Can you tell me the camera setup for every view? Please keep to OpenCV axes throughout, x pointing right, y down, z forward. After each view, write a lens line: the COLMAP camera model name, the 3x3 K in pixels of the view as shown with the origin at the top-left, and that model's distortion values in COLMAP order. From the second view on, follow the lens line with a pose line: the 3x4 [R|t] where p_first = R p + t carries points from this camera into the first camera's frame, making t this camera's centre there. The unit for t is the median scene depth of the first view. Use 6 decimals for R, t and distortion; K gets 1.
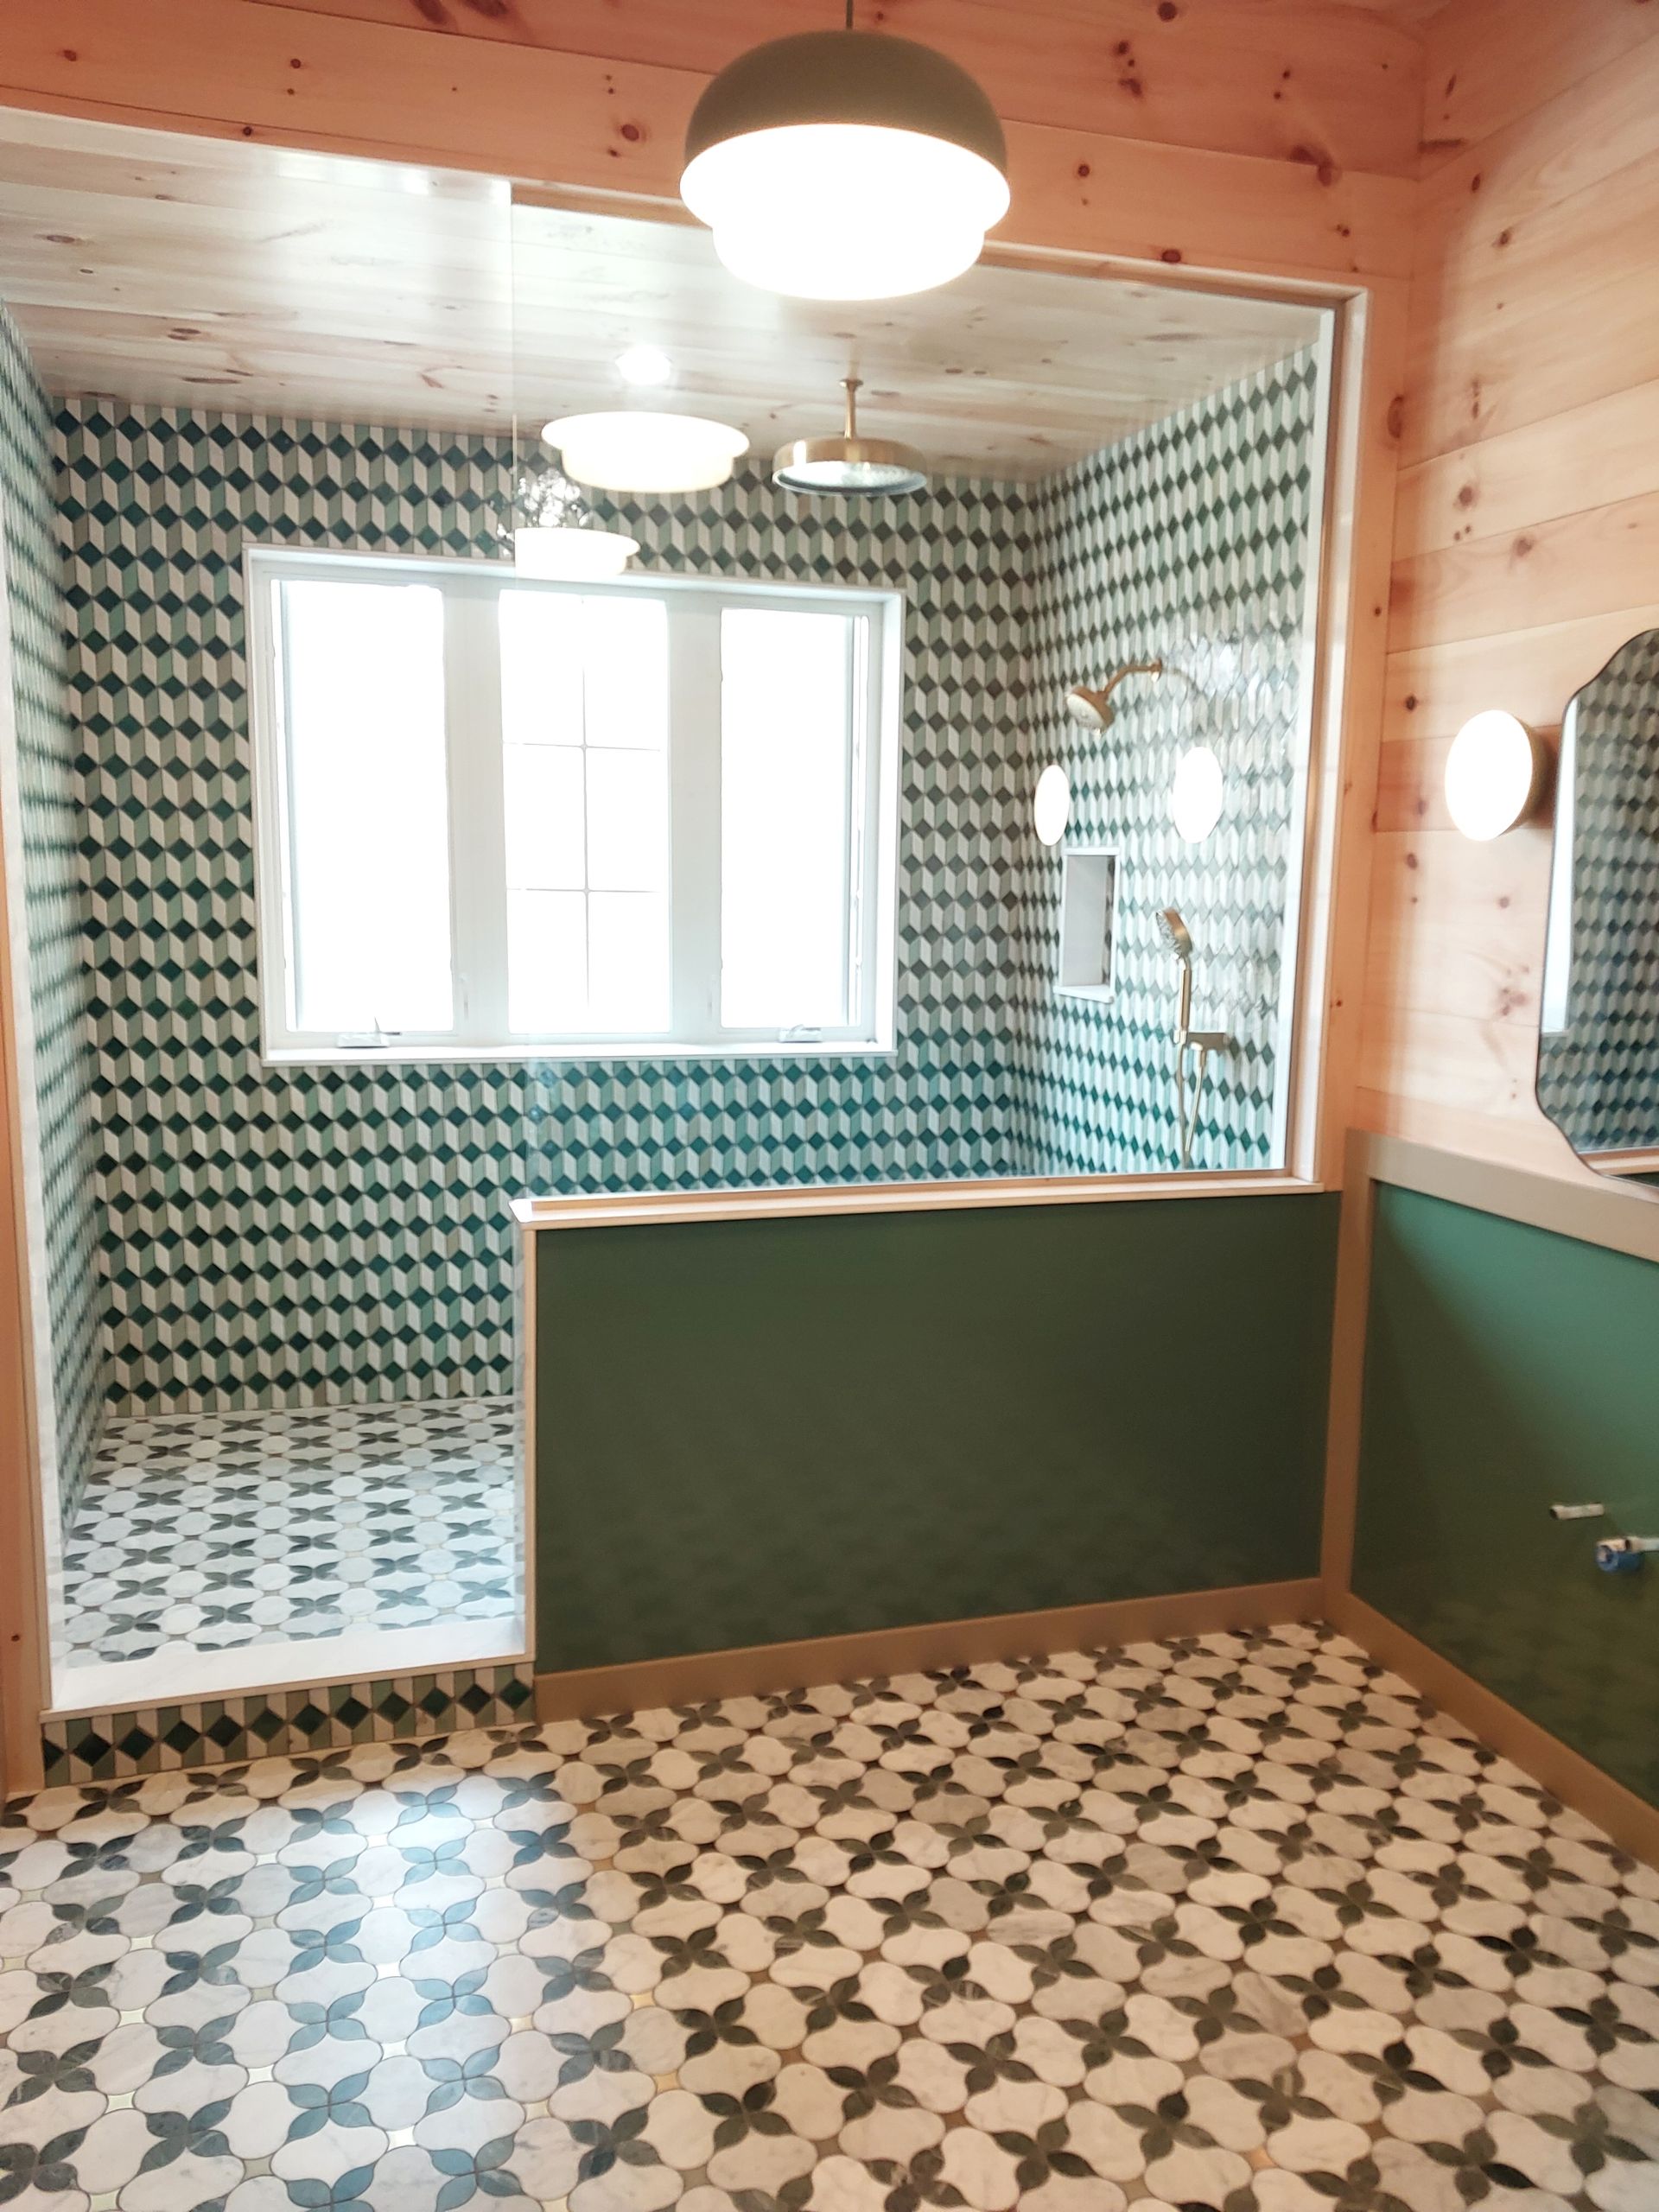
lens RADIAL K [[1721.3, 0, 838.9], [0, 1721.3, 1121.2], [0, 0, 1]] dist [0.010268, 0.002837]
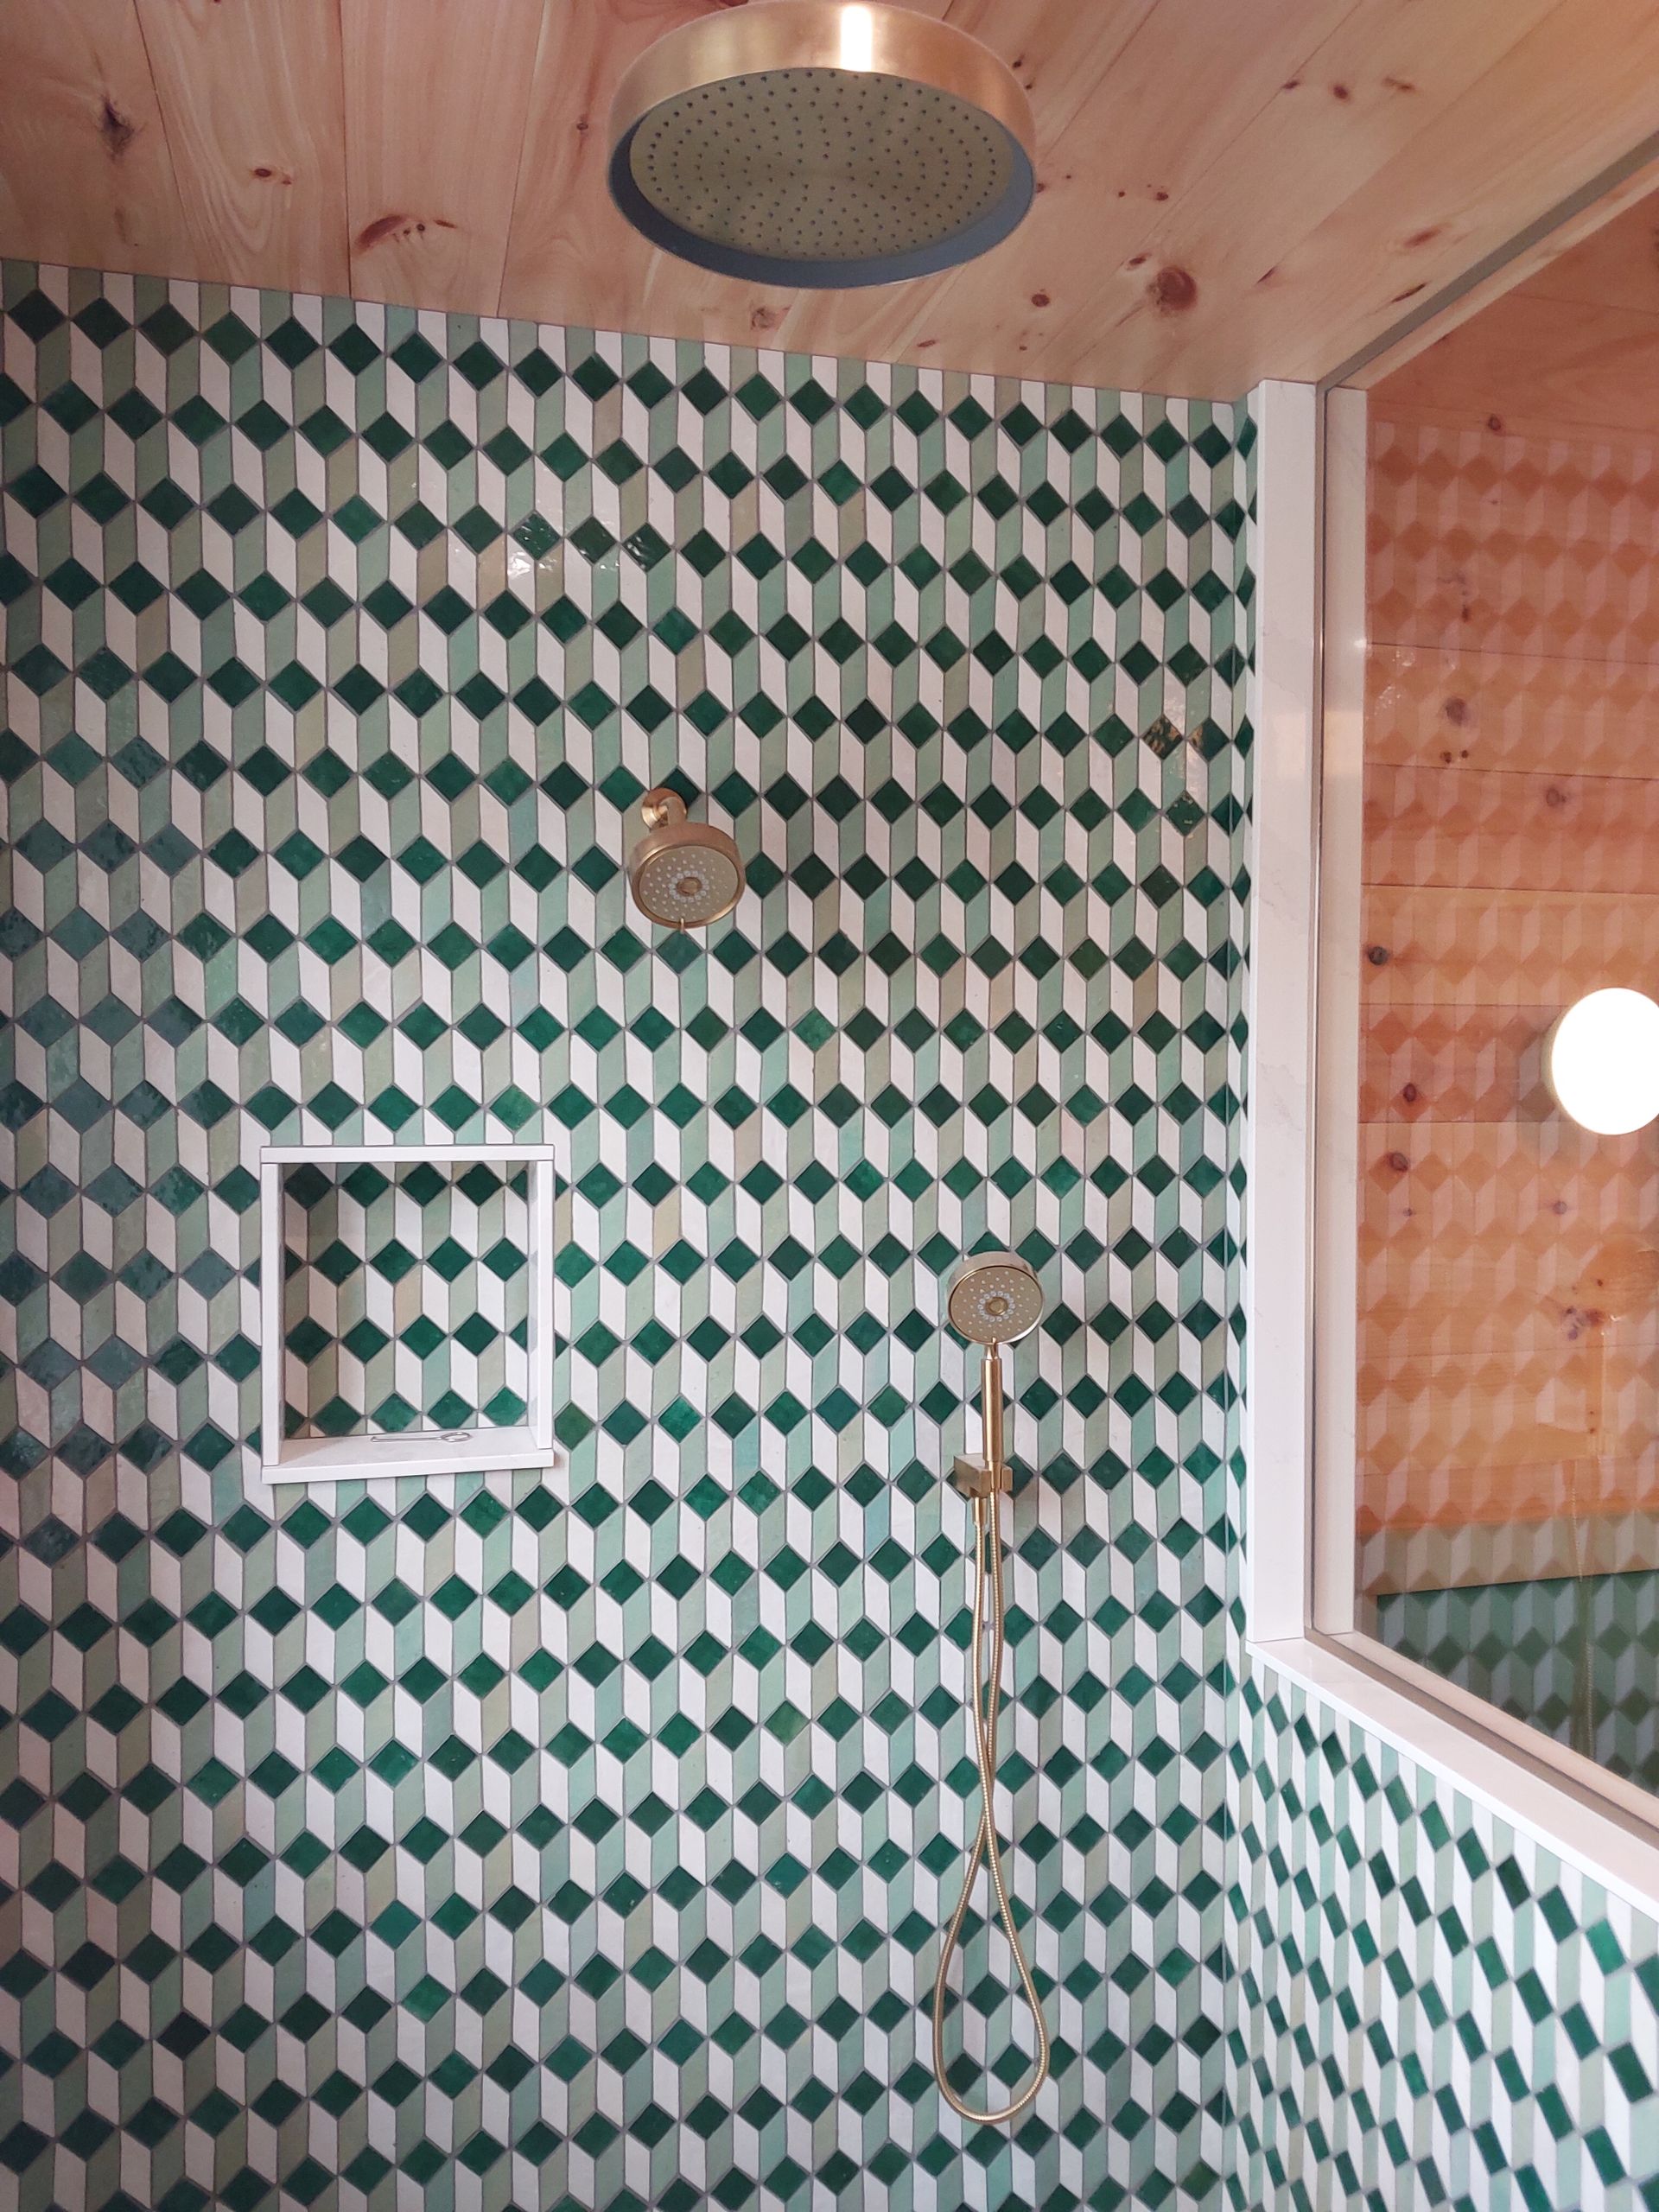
lens RADIAL K [[1721.3, 0, 838.9], [0, 1721.3, 1121.2], [0, 0, 1]] dist [0.010268, 0.002837]
pose [[0.030733, -0.040649, 0.998701, -0.348383], [0.145937, 0.988648, 0.035749, -0.187178], [-0.988816, 0.144649, 0.036316, 0.981048]]
